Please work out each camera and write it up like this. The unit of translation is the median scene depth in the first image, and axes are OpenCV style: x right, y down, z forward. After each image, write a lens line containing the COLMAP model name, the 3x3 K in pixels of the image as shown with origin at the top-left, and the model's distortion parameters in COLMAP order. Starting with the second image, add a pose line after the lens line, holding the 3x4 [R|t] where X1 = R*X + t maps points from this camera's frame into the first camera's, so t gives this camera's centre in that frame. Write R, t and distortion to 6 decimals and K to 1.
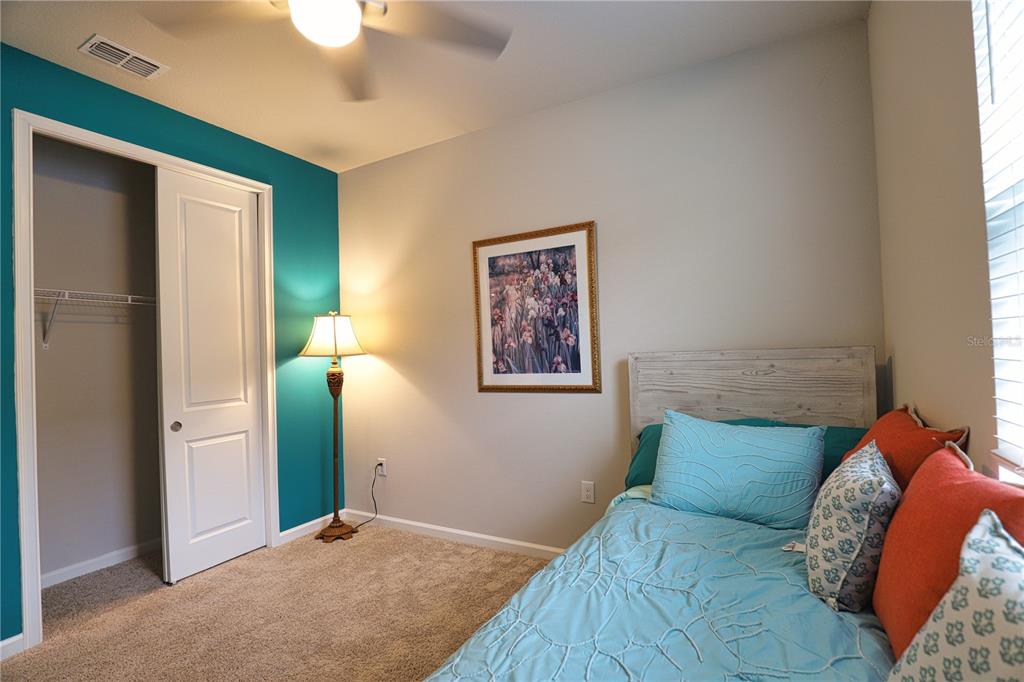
lens RADIAL K [[469.4, 0, 512.0], [0, 469.4, 341.0], [0, 0, 1]] dist [-0.002635, -0.000165]
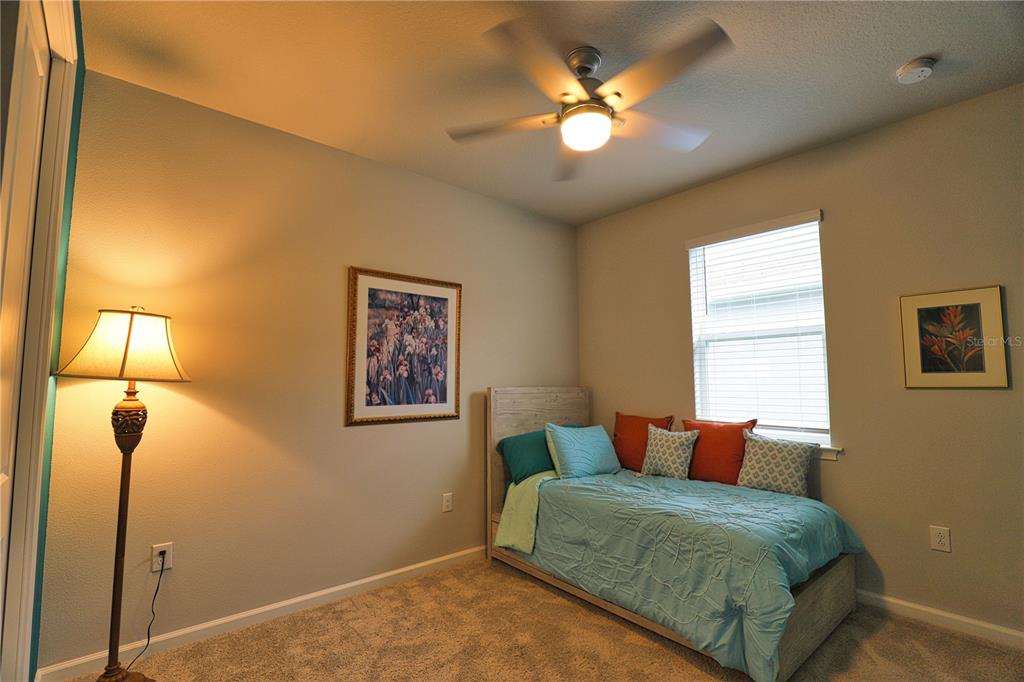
lens RADIAL K [[469.4, 0, 512.0], [0, 469.4, 341.0], [0, 0, 1]] dist [-0.002635, -0.000165]
pose [[0.351680, 0.119577, 0.928452, -0.890666], [-0.028888, 0.992722, -0.116912, 0.042716], [-0.935675, 0.014295, 0.352574, 0.388321]]
